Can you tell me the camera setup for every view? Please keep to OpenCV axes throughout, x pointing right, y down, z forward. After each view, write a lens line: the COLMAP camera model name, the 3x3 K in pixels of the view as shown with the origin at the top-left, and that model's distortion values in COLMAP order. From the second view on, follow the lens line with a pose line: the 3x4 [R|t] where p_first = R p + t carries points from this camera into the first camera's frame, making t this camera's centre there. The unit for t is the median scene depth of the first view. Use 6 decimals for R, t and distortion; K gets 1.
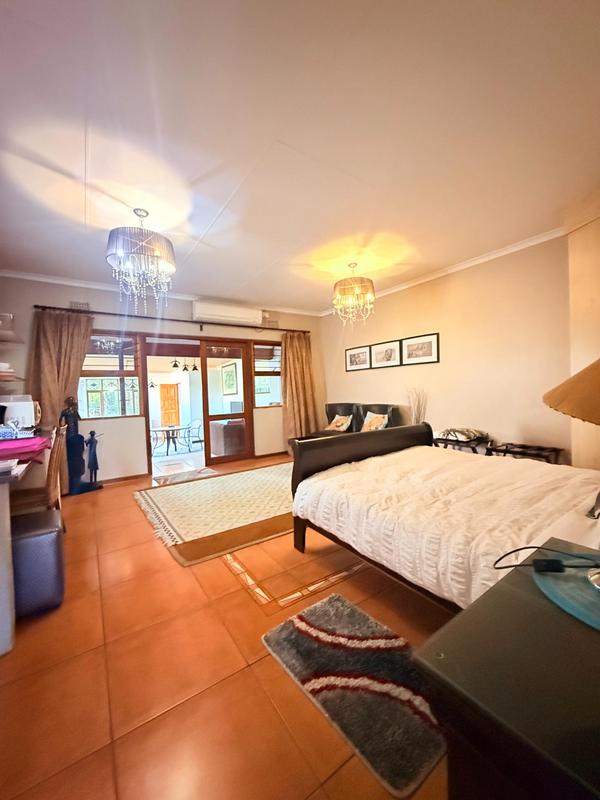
lens RADIAL K [[319.2, 0, 299.6], [0, 319.2, 397.9], [0, 0, 1]] dist [0.001211, -0.000299]
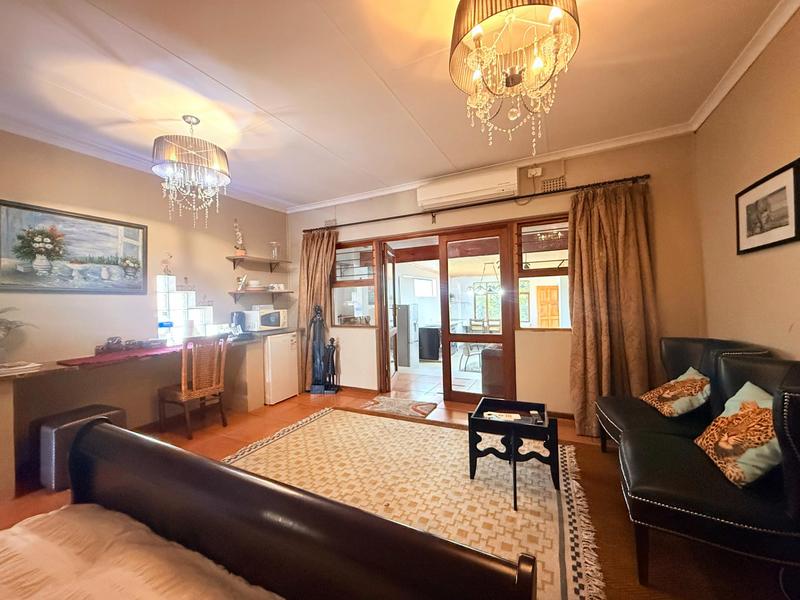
lens RADIAL K [[319.2, 0, 400.4], [0, 319.2, 297.9], [0, 0, 1]] dist [0.001211, -0.000299]
pose [[0.480543, 0.016283, -0.876820, 0.416364], [-0.011330, 0.999859, 0.012358, -0.048717], [0.876898, 0.003995, 0.480660, 0.717093]]
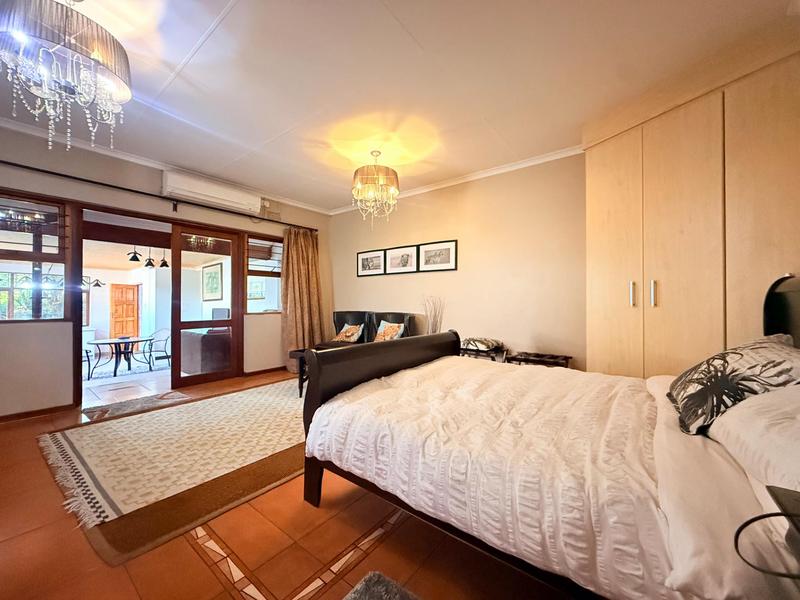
lens RADIAL K [[319.2, 0, 397.3], [0, 319.2, 299.4], [0, 0, 1]] dist [0.001211, -0.000299]
pose [[0.951445, 0.037016, 0.305584, -0.033180], [-0.025636, 0.998823, -0.041168, 0.025234], [-0.306748, 0.031335, 0.951275, 0.144357]]
